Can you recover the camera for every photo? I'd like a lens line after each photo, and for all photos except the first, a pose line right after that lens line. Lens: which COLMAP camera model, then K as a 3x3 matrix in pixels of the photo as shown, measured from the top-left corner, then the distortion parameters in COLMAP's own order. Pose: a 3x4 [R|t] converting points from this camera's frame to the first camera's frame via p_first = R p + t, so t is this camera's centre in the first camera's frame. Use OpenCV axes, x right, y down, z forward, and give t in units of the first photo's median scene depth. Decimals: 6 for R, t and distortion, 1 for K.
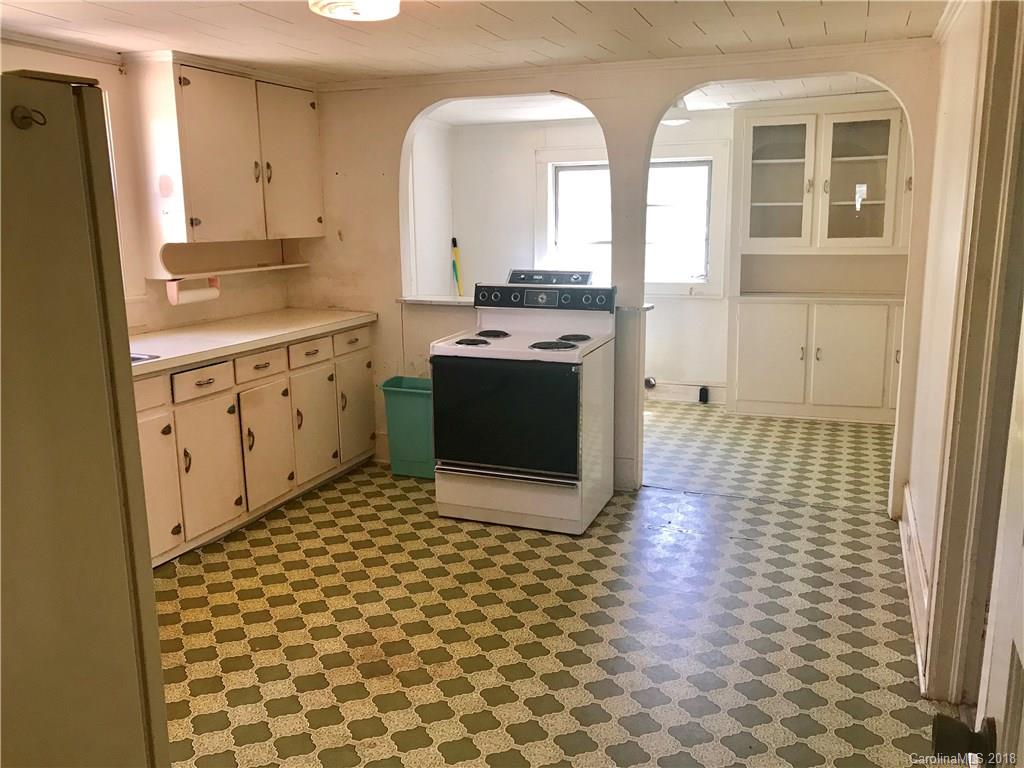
lens RADIAL K [[823.5, 0, 512.0], [0, 823.5, 384.0], [0, 0, 1]] dist [-0.012305, -0.005006]
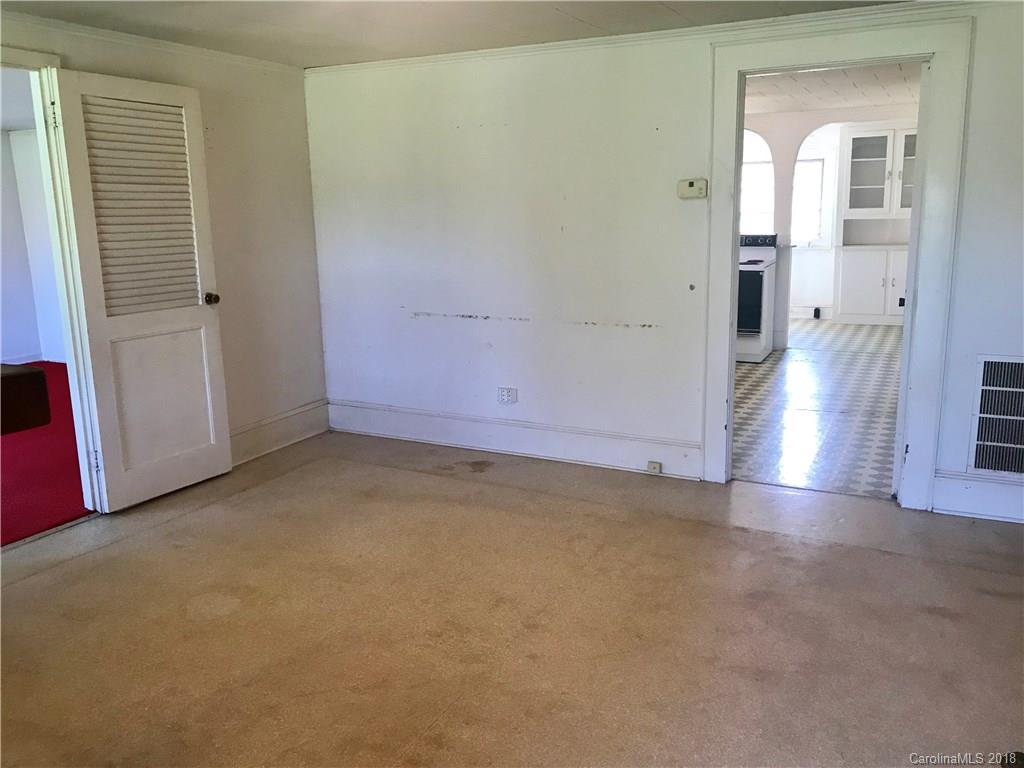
lens RADIAL K [[823.5, 0, 512.0], [0, 823.5, 384.0], [0, 0, 1]] dist [-0.012305, -0.005006]
pose [[0.995441, 0.005490, -0.095224, -0.280534], [-0.003715, 0.999816, 0.018799, 0.180872], [0.095309, -0.018359, 0.995278, -0.876212]]
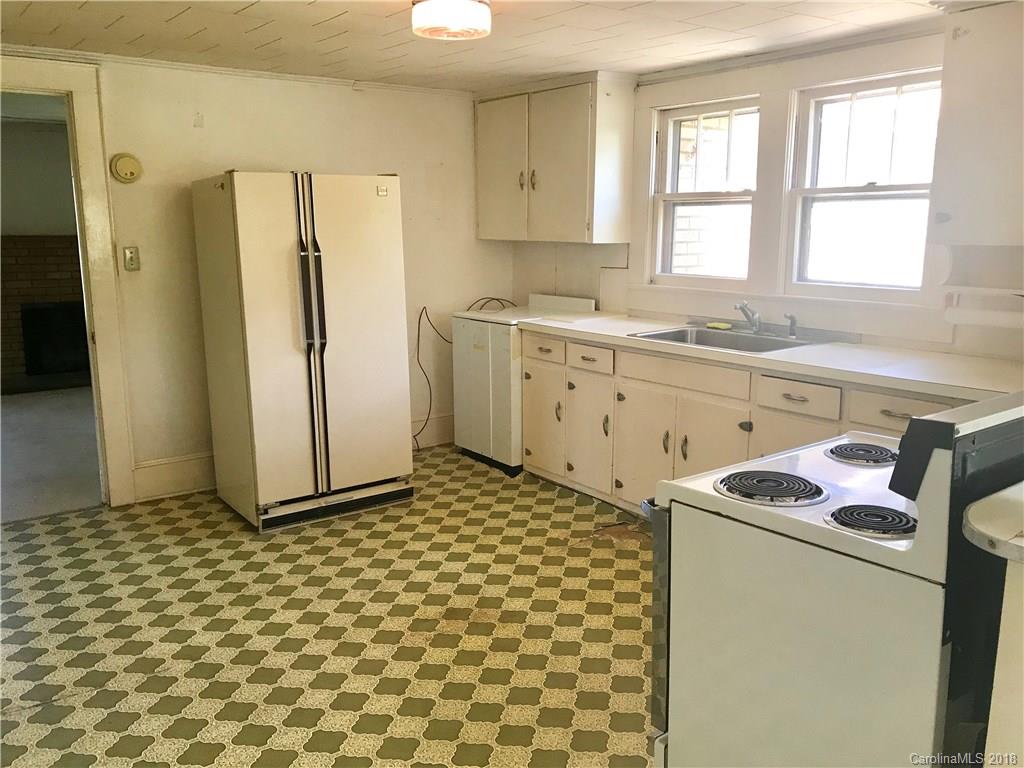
lens RADIAL K [[823.5, 0, 512.0], [0, 823.5, 384.0], [0, 0, 1]] dist [-0.012305, -0.005006]
pose [[-0.517513, 0.185391, -0.835351, 0.417980], [-0.141501, 0.944264, 0.297224, -0.187459], [0.843895, 0.272020, -0.462436, 0.900315]]
